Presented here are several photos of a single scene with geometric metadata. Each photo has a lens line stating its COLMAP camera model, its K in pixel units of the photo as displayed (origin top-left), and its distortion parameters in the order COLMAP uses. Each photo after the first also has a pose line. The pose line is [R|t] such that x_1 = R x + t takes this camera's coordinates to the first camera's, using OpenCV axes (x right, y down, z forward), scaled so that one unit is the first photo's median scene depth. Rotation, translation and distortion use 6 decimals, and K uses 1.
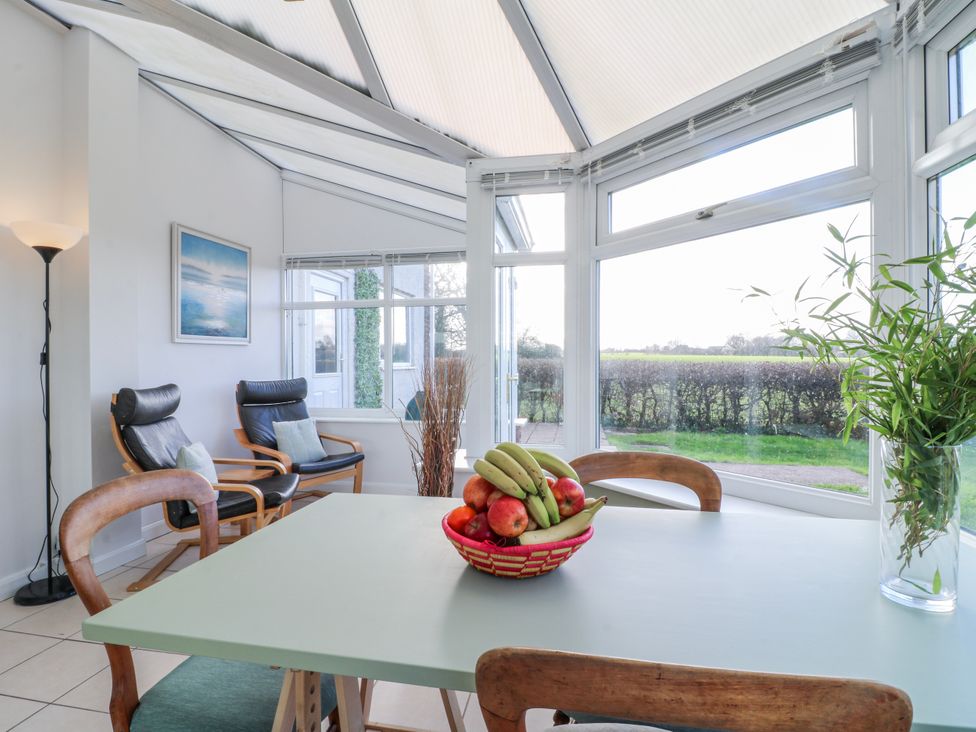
lens RADIAL K [[501.8, 0, 488.0], [0, 501.8, 366.0], [0, 0, 1]] dist [0.002587, -0.010288]
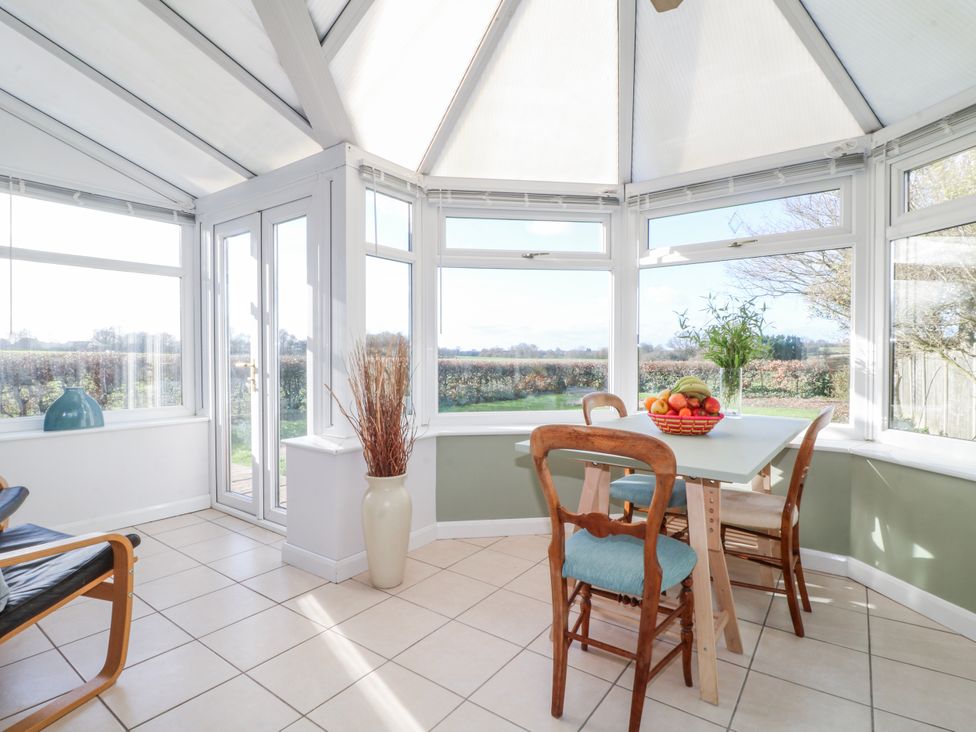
lens RADIAL K [[501.8, 0, 488.0], [0, 501.8, 366.0], [0, 0, 1]] dist [0.002587, -0.010288]
pose [[0.438341, -0.017410, 0.898640, -0.886649], [0.011558, 0.999839, 0.013733, 0.018684], [-0.898734, 0.004366, 0.438472, 0.350358]]
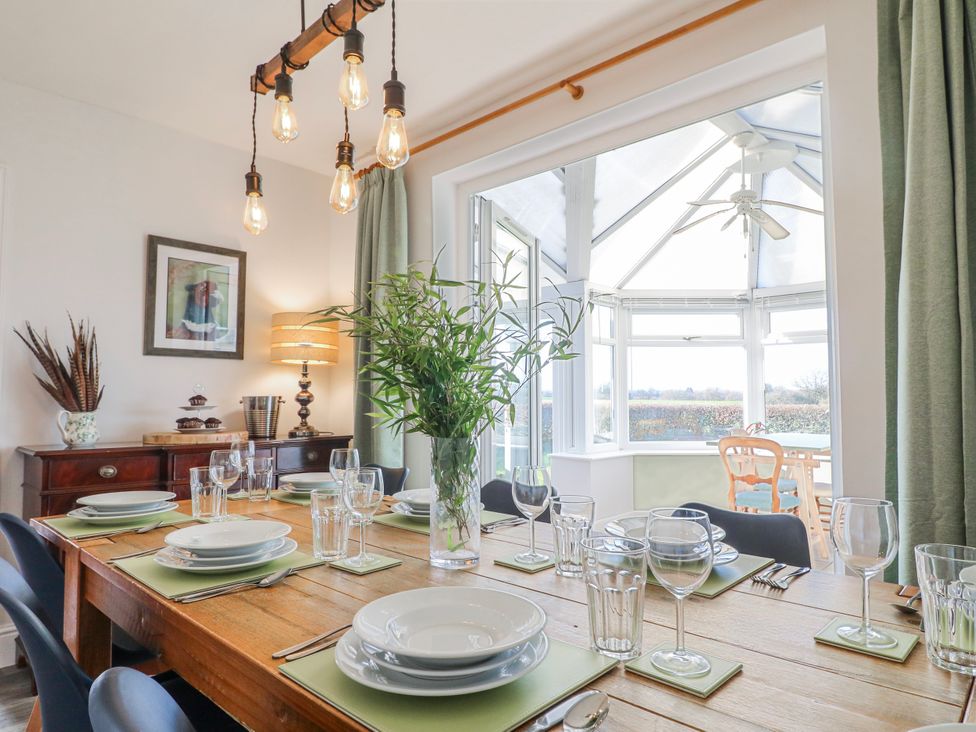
lens RADIAL K [[619.1, 0, 486.8], [0, 619.1, 393.5], [0, 0, 1]] dist [0.004315, 0.000513]
pose [[0.538177, 0.003796, 0.842823, -2.181781], [0.016442, 0.999752, -0.015002, -0.006700], [-0.842672, 0.021931, 0.537981, 0.178080]]
